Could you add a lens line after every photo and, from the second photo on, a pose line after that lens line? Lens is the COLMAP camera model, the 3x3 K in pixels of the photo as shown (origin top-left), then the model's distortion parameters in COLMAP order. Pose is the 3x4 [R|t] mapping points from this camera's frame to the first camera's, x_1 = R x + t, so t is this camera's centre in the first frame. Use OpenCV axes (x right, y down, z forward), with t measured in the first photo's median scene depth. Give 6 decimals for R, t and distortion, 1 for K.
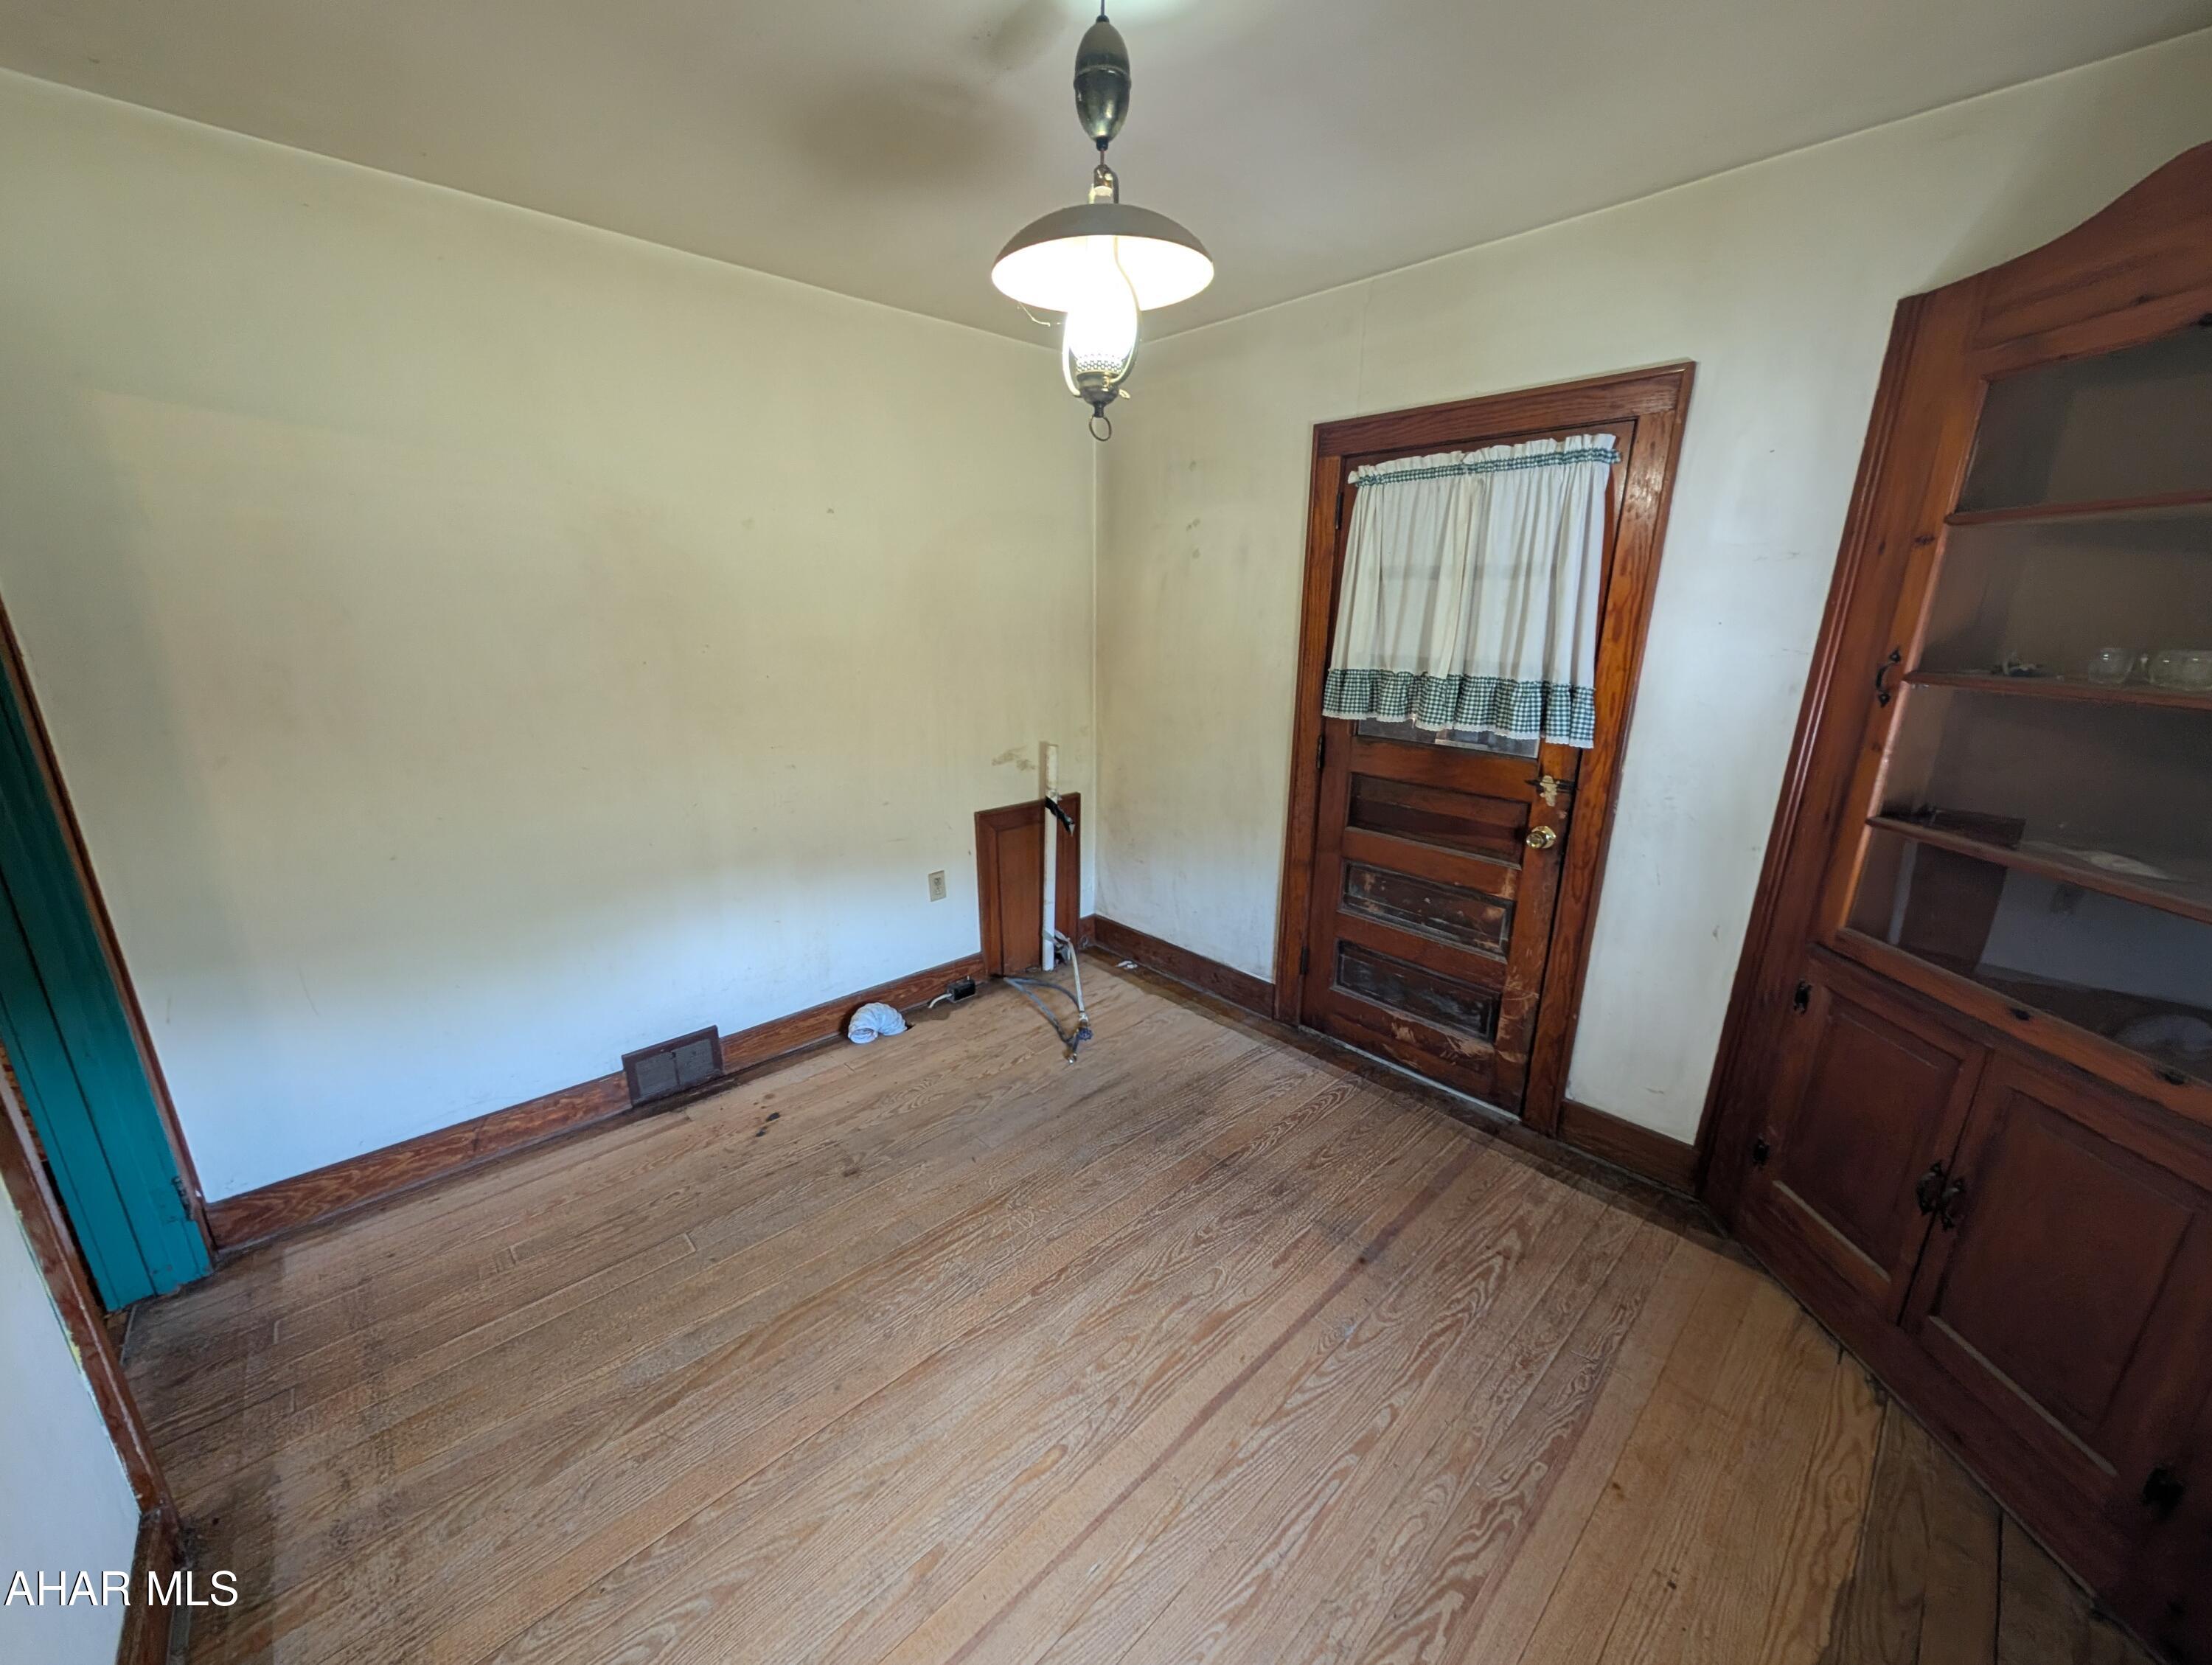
lens RADIAL K [[840.2, 0, 1102.3], [0, 840.2, 842.5], [0, 0, 1]] dist [0.000485, 0.000286]
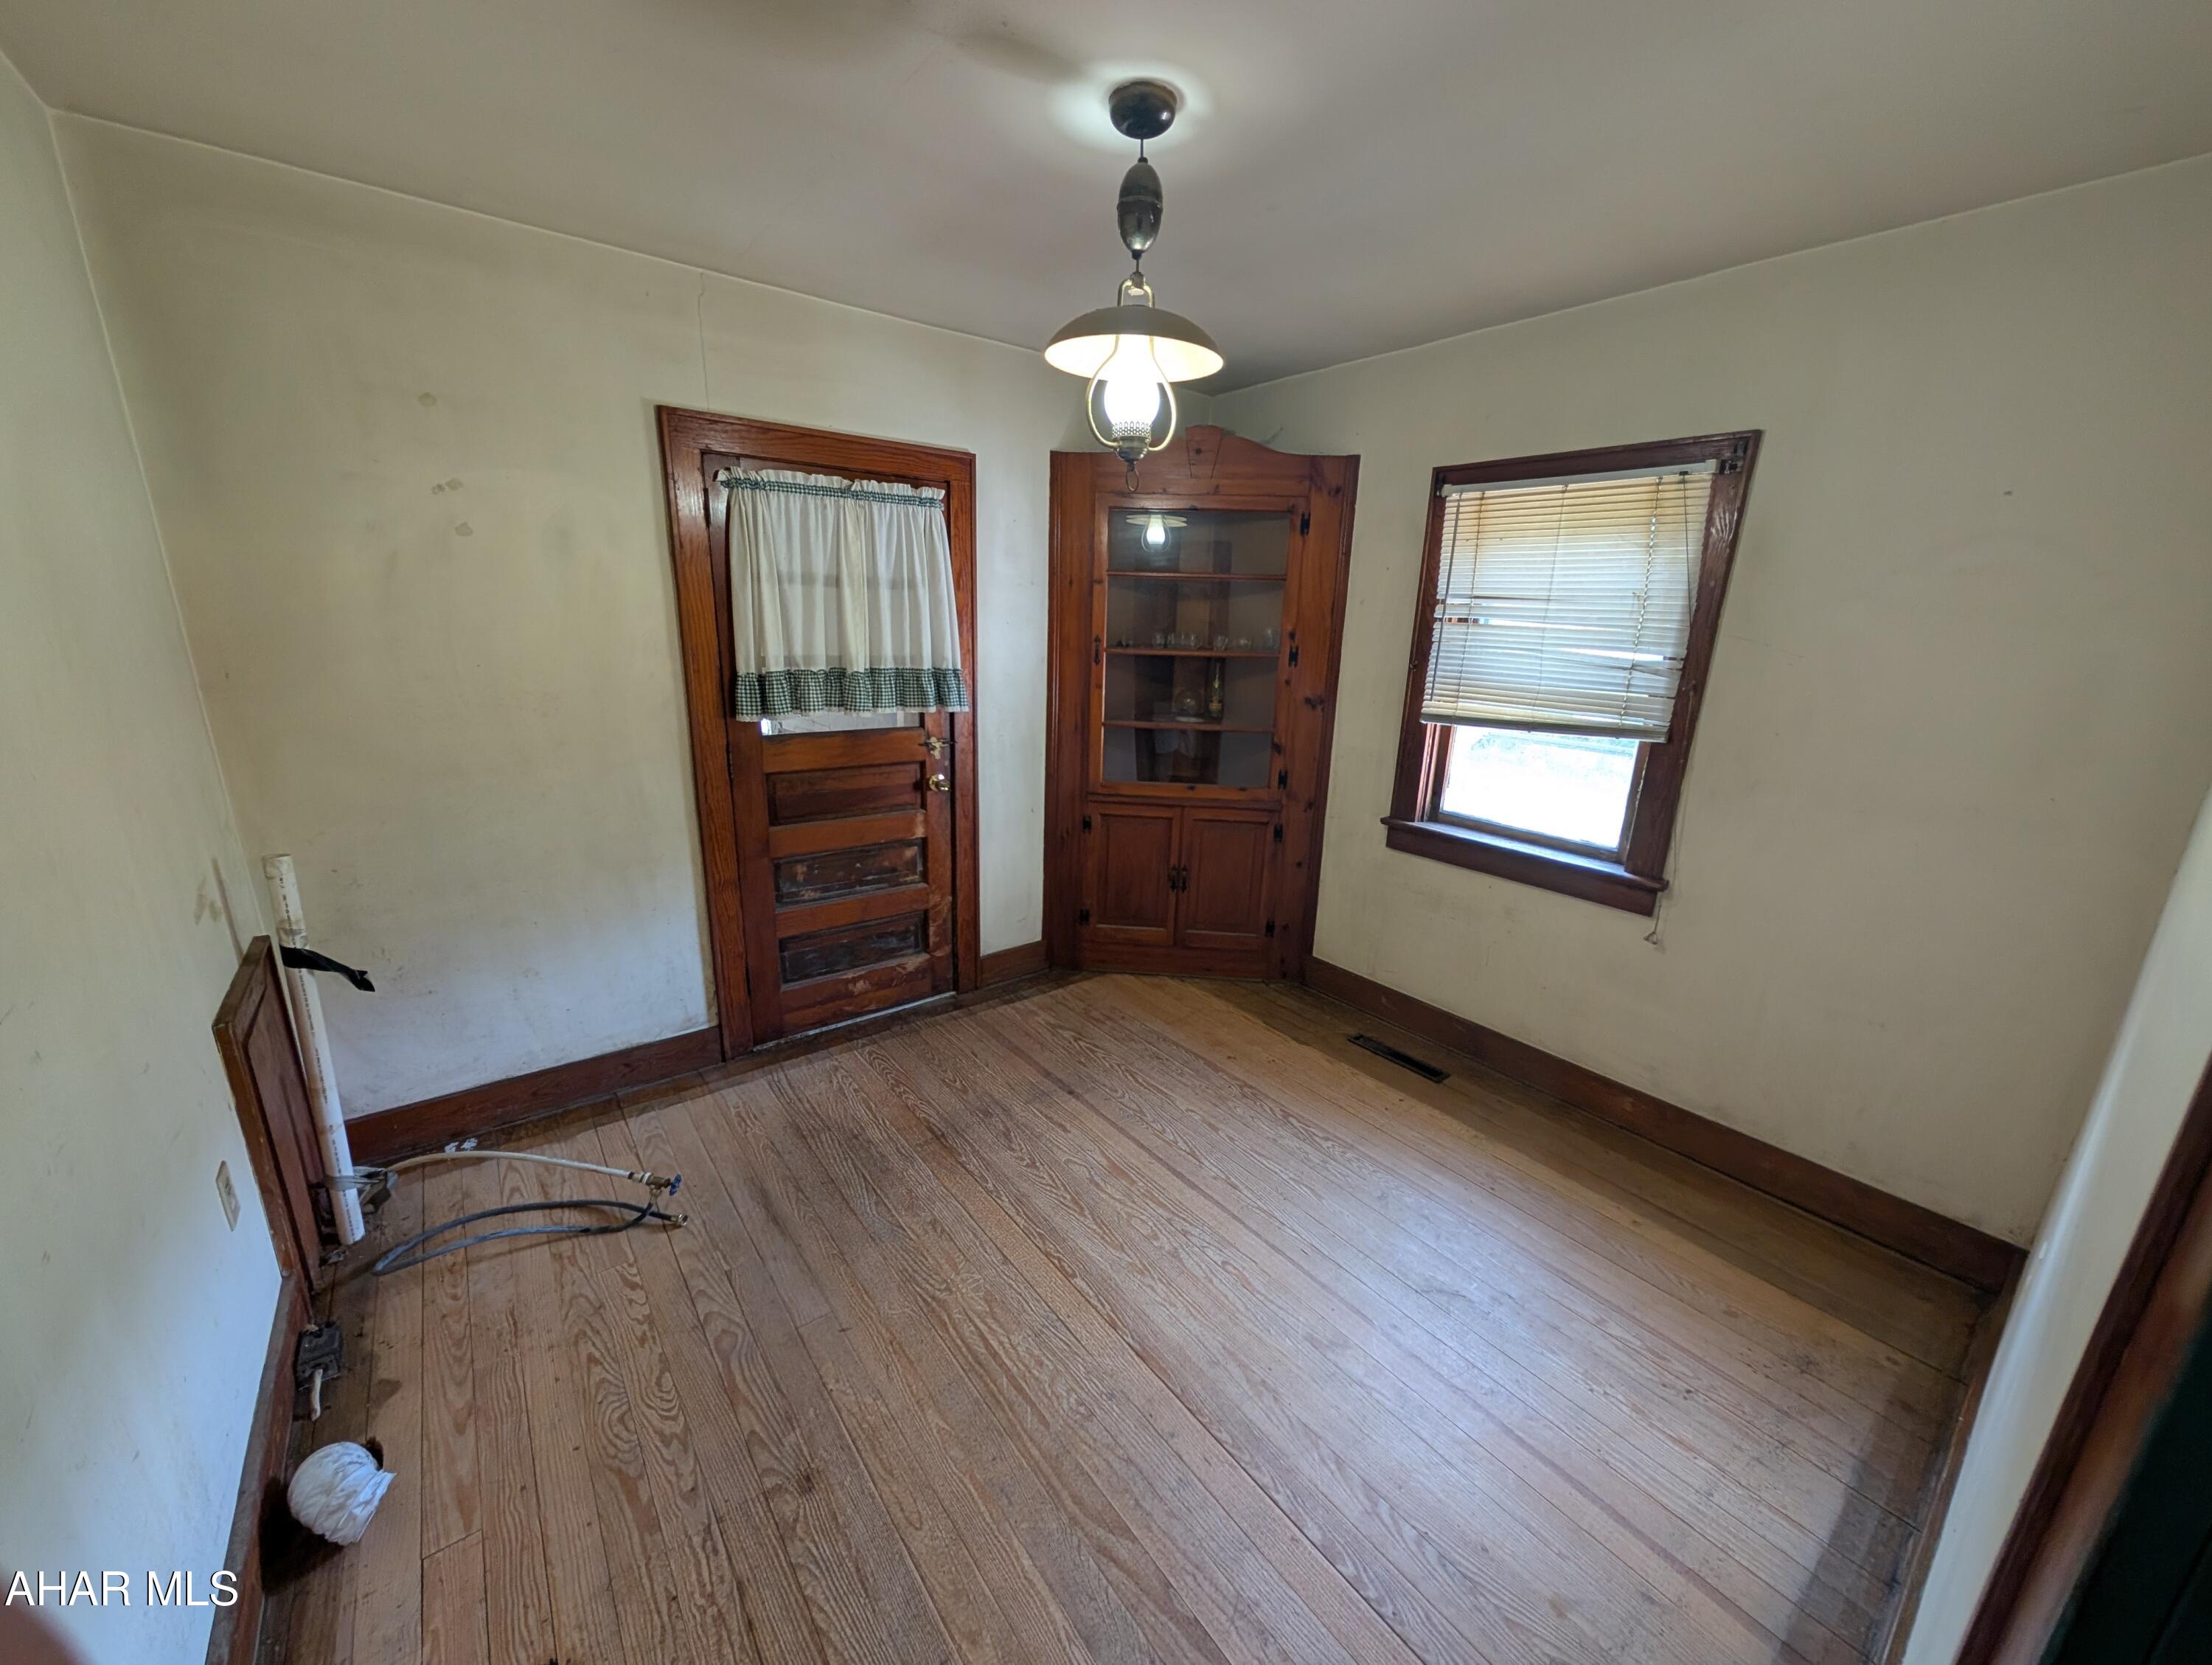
lens RADIAL K [[840.2, 0, 1102.2], [0, 840.2, 843.2], [0, 0, 1]] dist [0.000485, 0.000286]
pose [[0.085038, -0.271827, 0.958581, -0.740493], [0.245618, 0.938096, 0.244229, -0.172767], [-0.965630, 0.214676, 0.146539, 0.547833]]
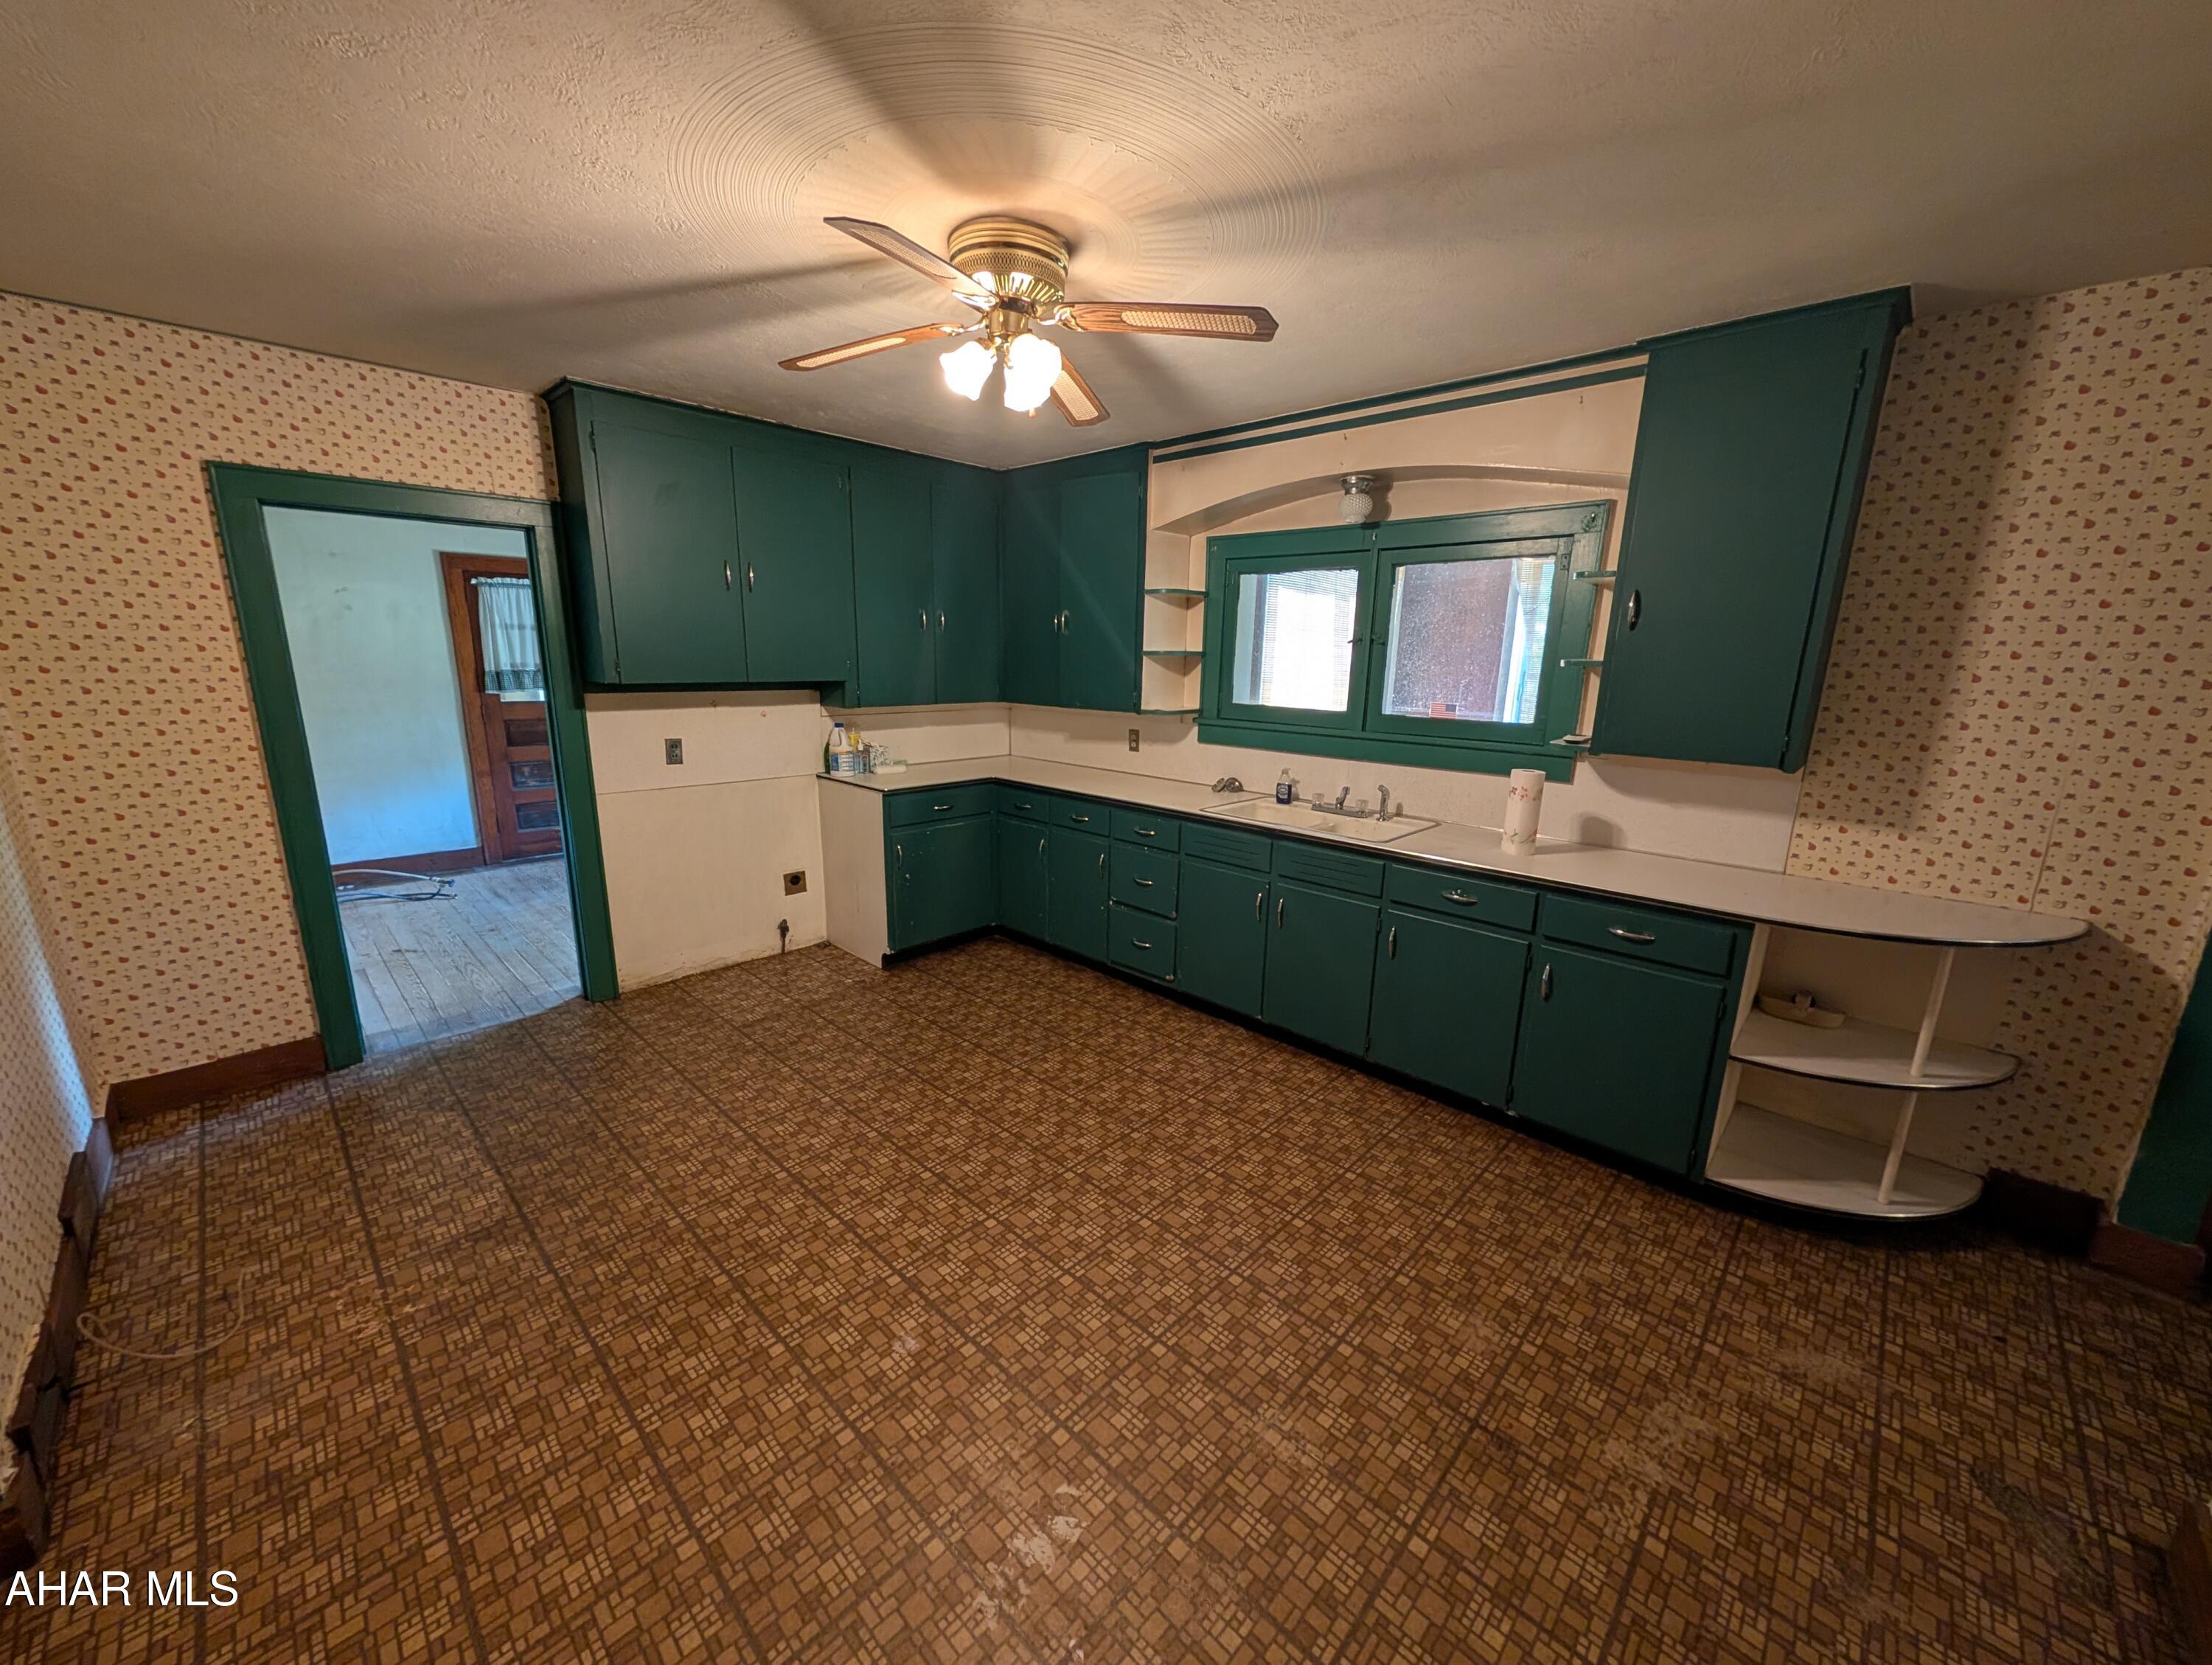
lens RADIAL K [[840.2, 0, 1106.4], [0, 840.2, 834.4], [0, 0, 1]] dist [0.000485, 0.000286]
pose [[-0.062216, -0.220827, 0.973327, -2.125585], [0.260654, 0.937777, 0.229423, 0.104859], [-0.963426, 0.267975, -0.000785, -0.400759]]
